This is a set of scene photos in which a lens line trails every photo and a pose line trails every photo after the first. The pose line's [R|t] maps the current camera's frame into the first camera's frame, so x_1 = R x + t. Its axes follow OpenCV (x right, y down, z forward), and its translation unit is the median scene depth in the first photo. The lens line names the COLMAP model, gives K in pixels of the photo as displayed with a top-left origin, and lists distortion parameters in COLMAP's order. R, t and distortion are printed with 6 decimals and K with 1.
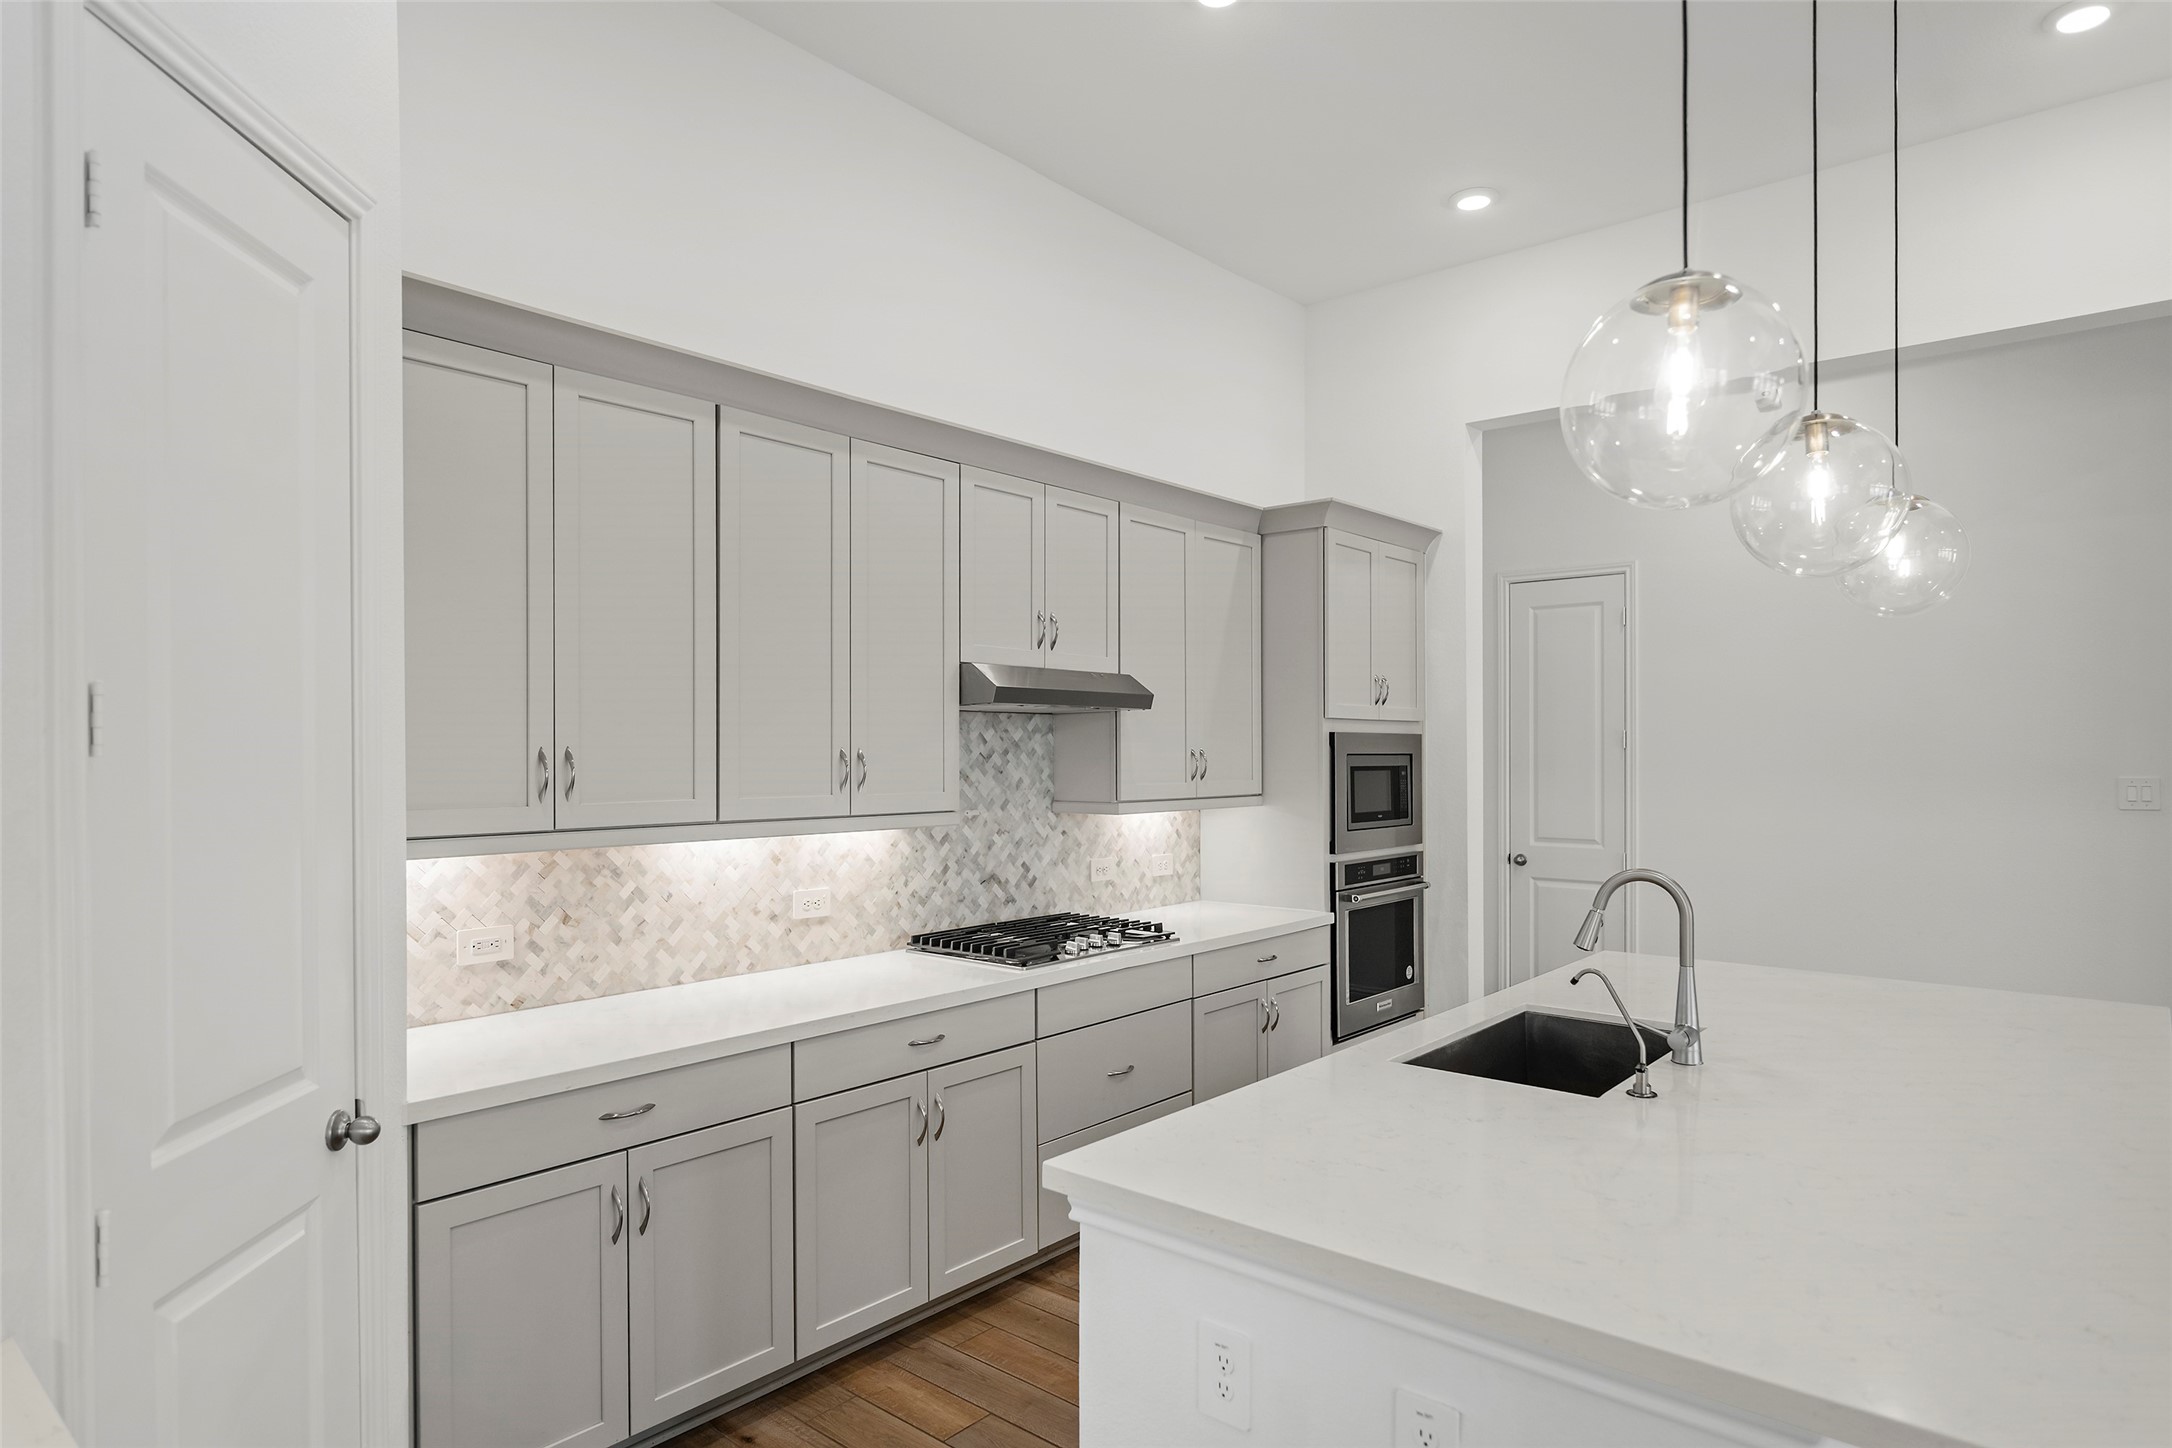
lens RADIAL K [[1222.8, 0, 1087.4], [0, 1222.8, 751.3], [0, 0, 1]] dist [-0.006677, -0.000396]
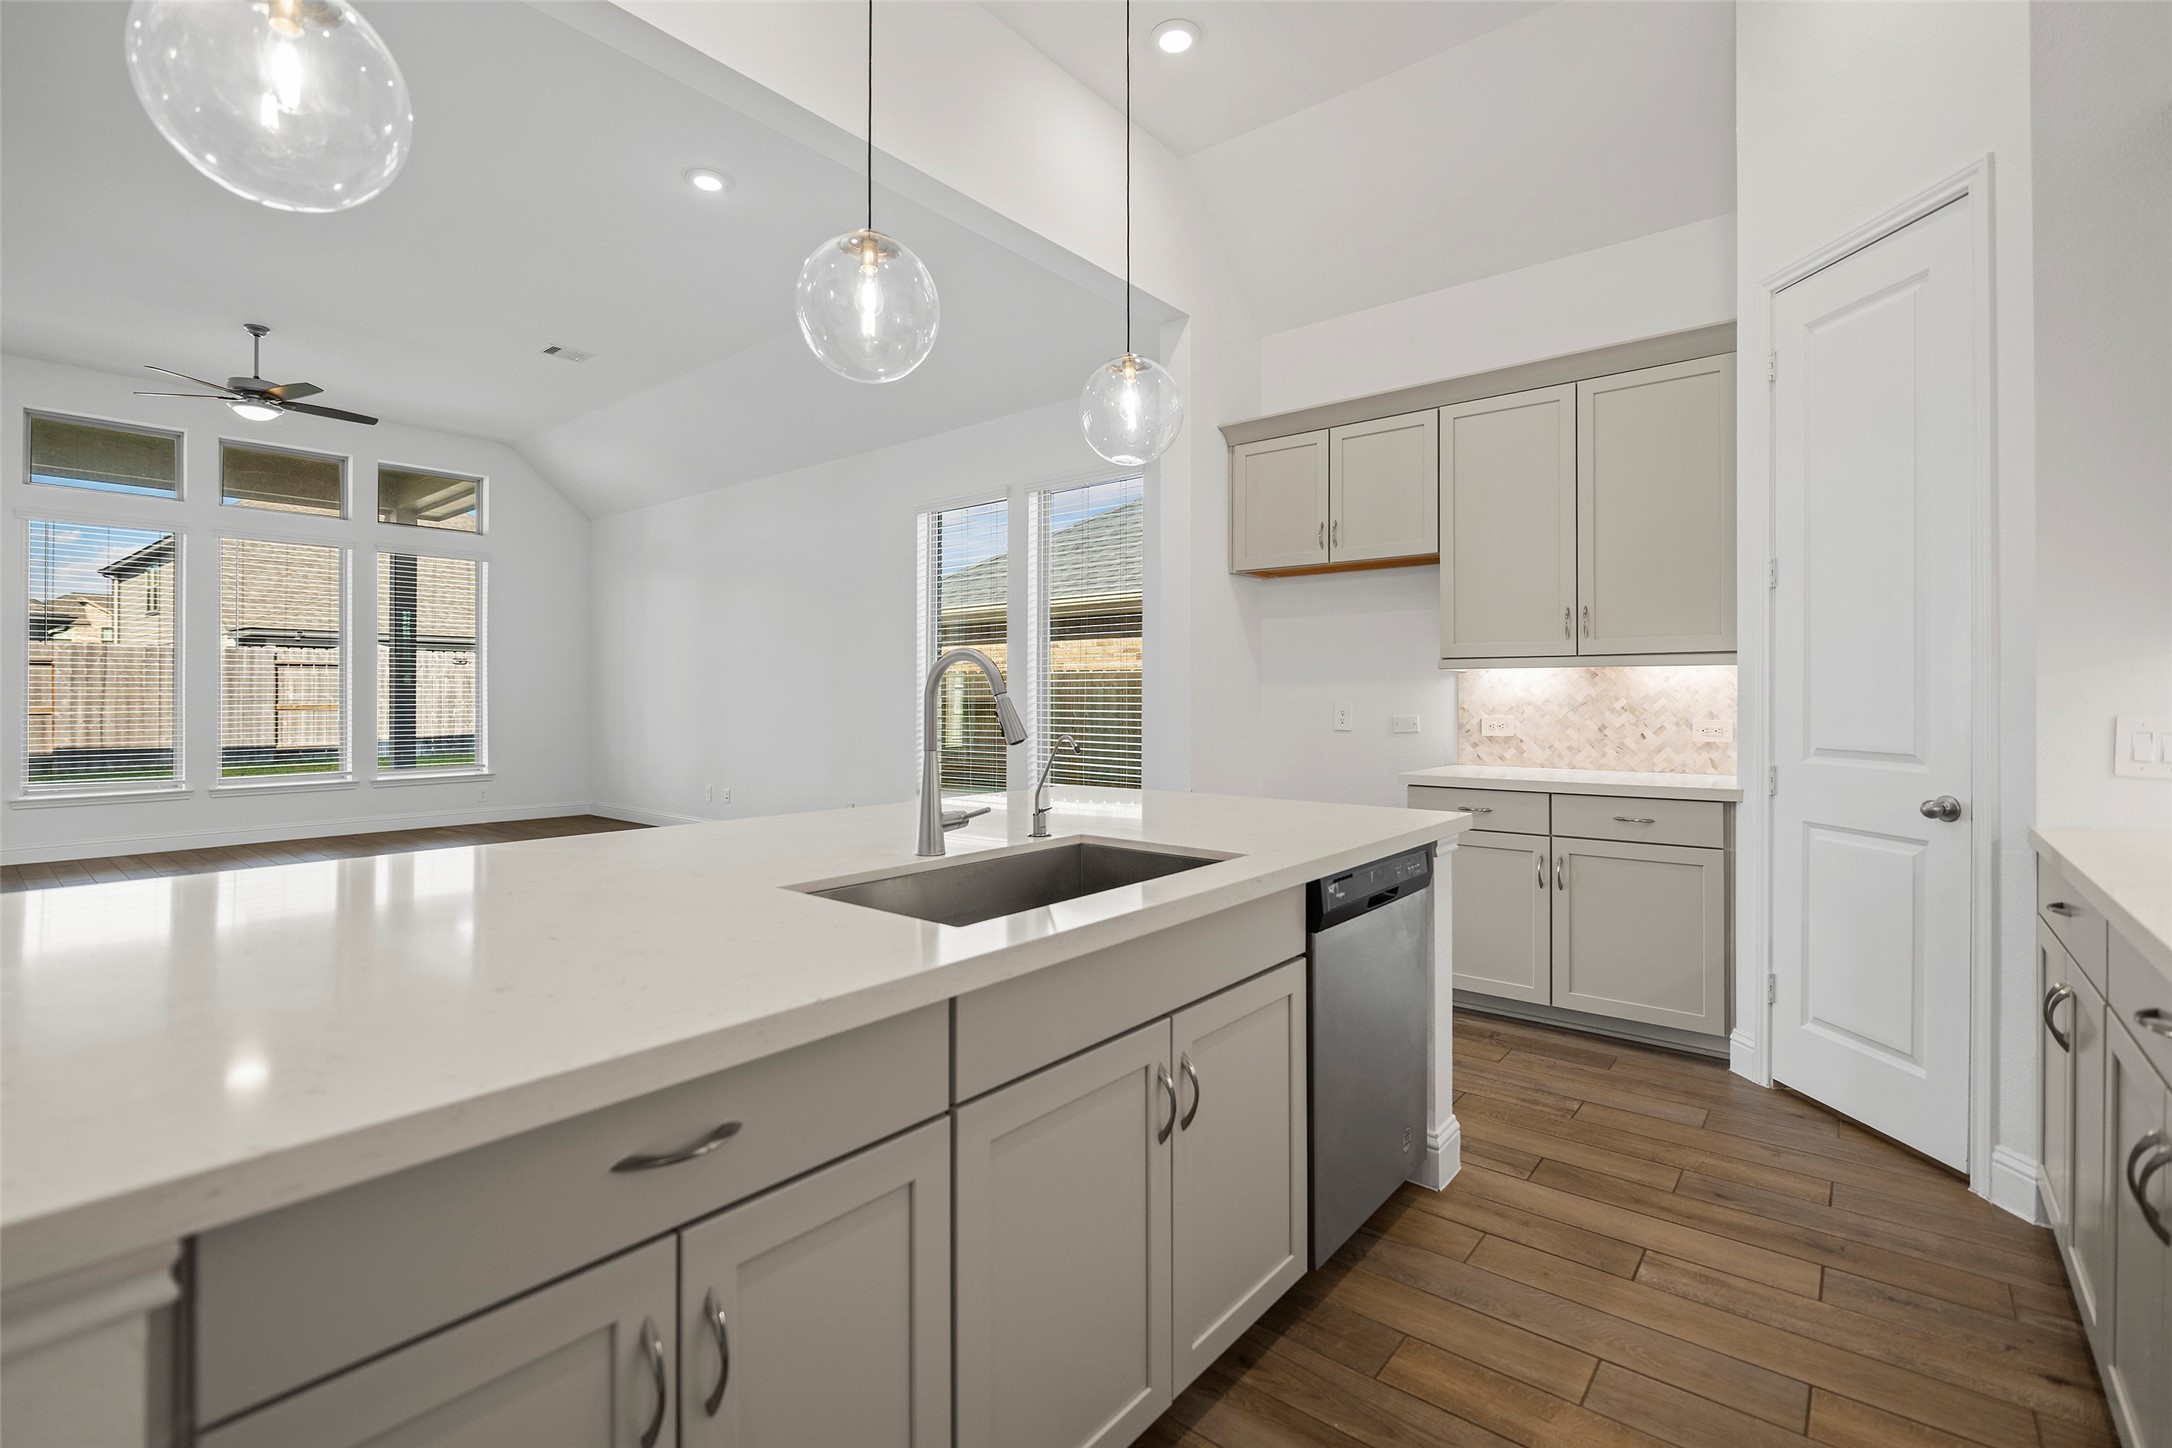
lens RADIAL K [[977.5, 0, 1100.9], [0, 977.5, 681.4], [0, 0, 1]] dist [-0.003273, -0.000029]
pose [[-0.999438, 0.000723, -0.033514, 0.239283], [0.001216, 0.999891, -0.014704, 0.083751], [0.033499, -0.014737, -0.999330, 1.081098]]
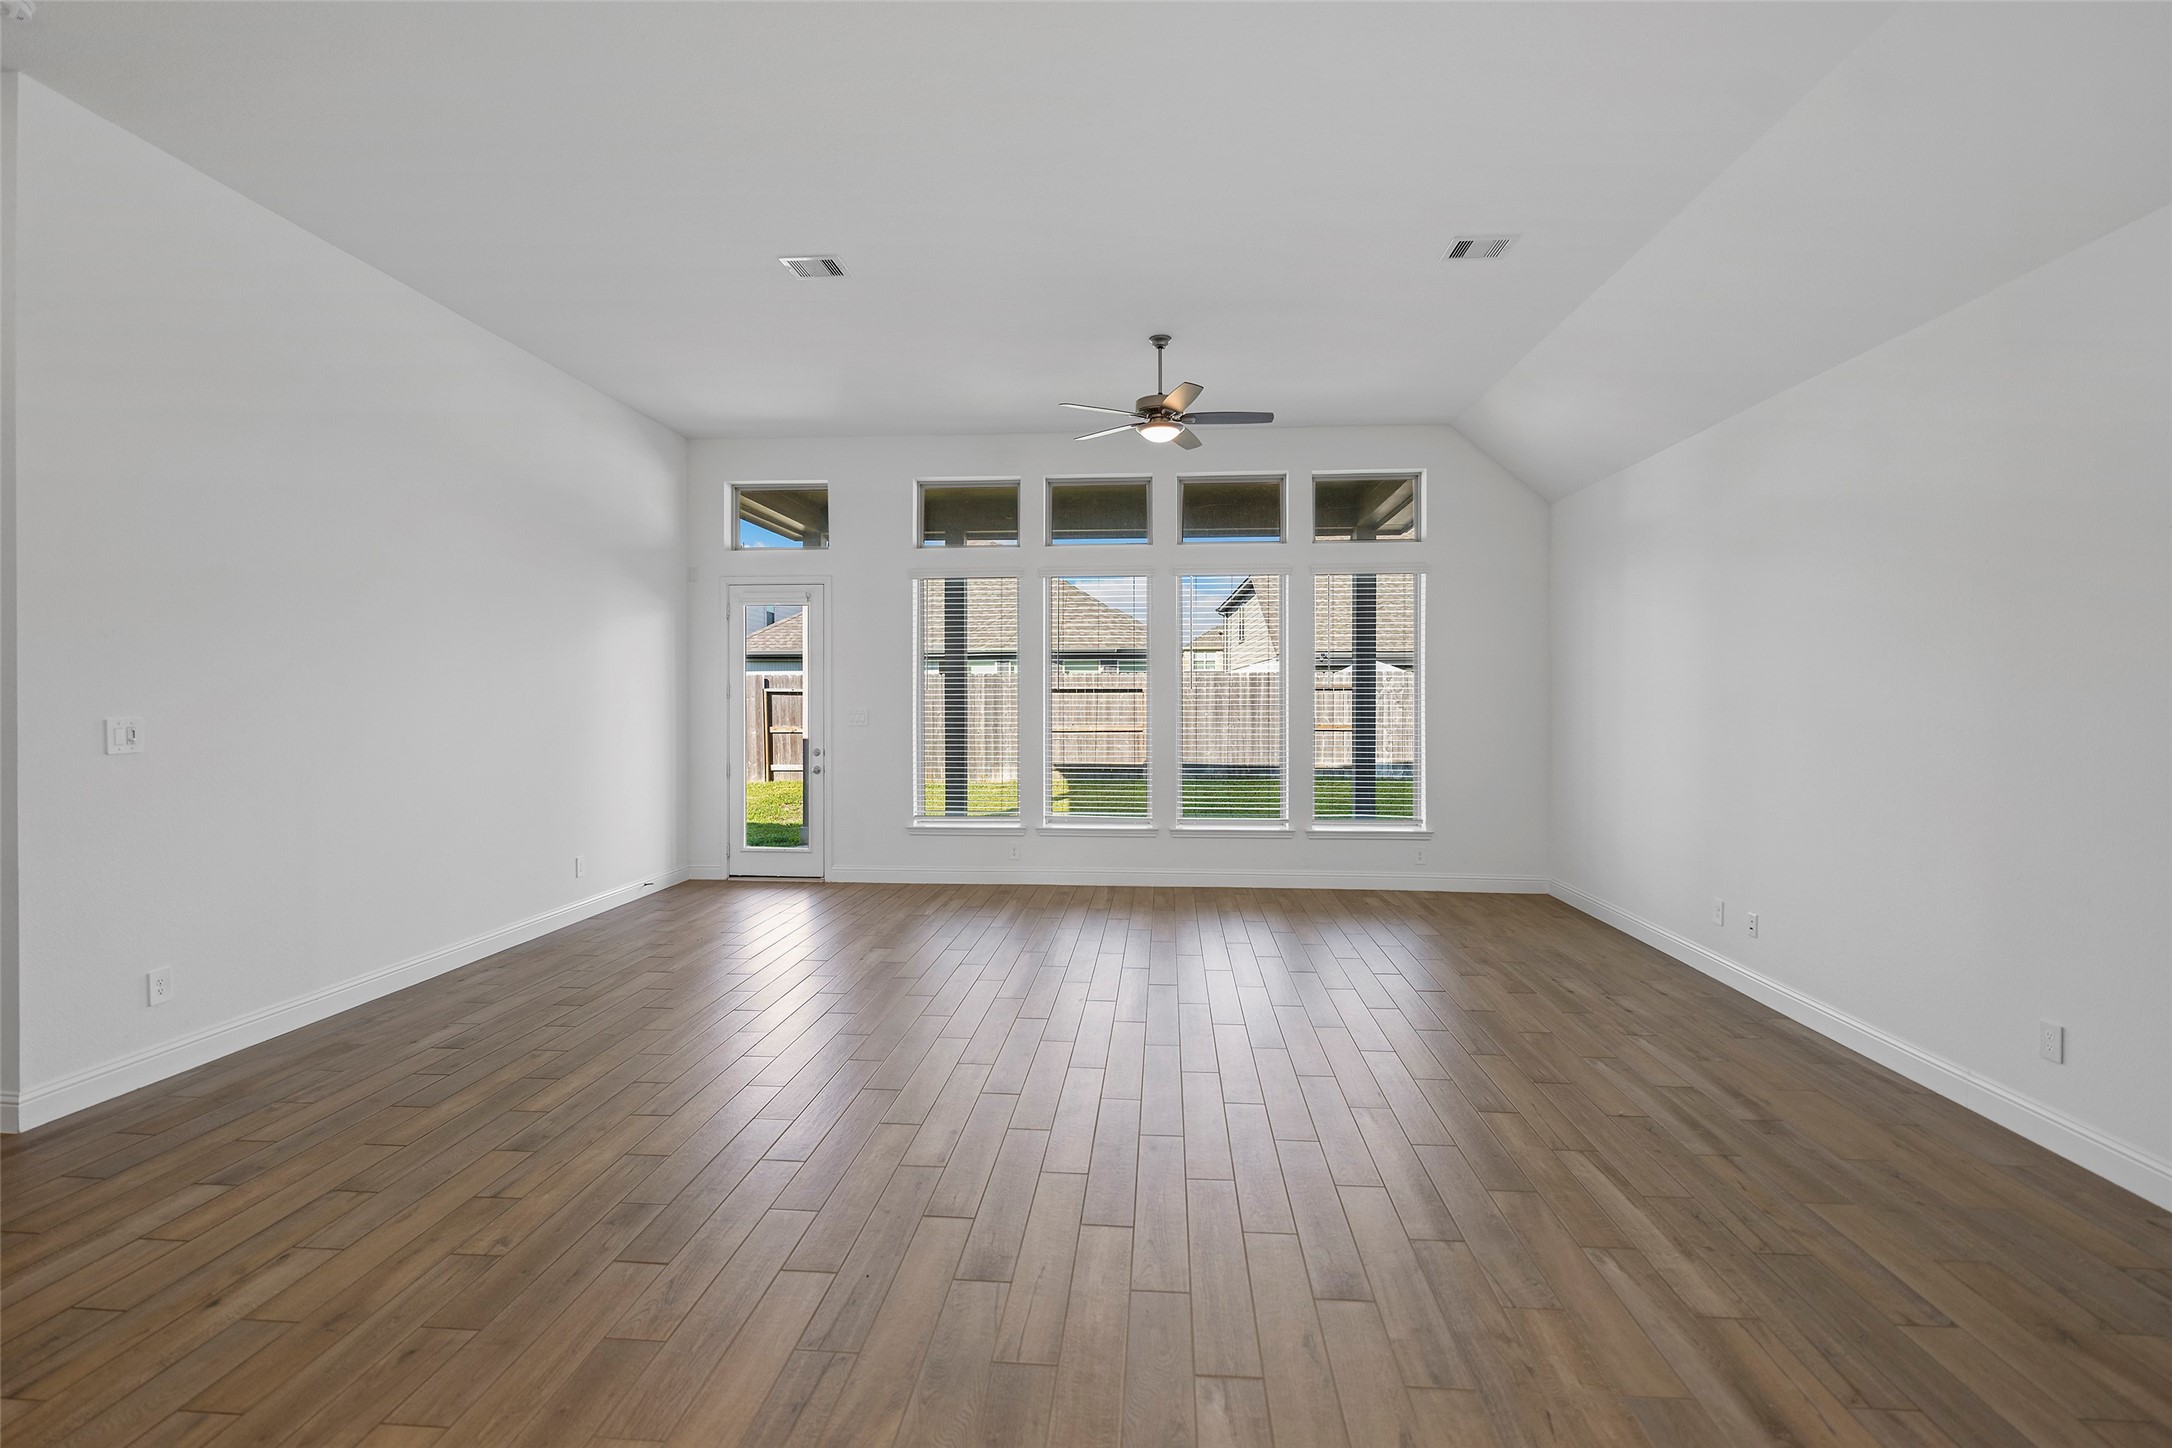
lens RADIAL K [[977.5, 0, 1086.4], [0, 977.5, 716.3], [0, 0, 1]] dist [-0.003273, -0.000029]
pose [[-0.593694, -0.015531, 0.804541, 0.461155], [0.000750, 0.999803, 0.019854, 0.007336], [-0.804690, 0.012391, -0.593565, 0.421635]]
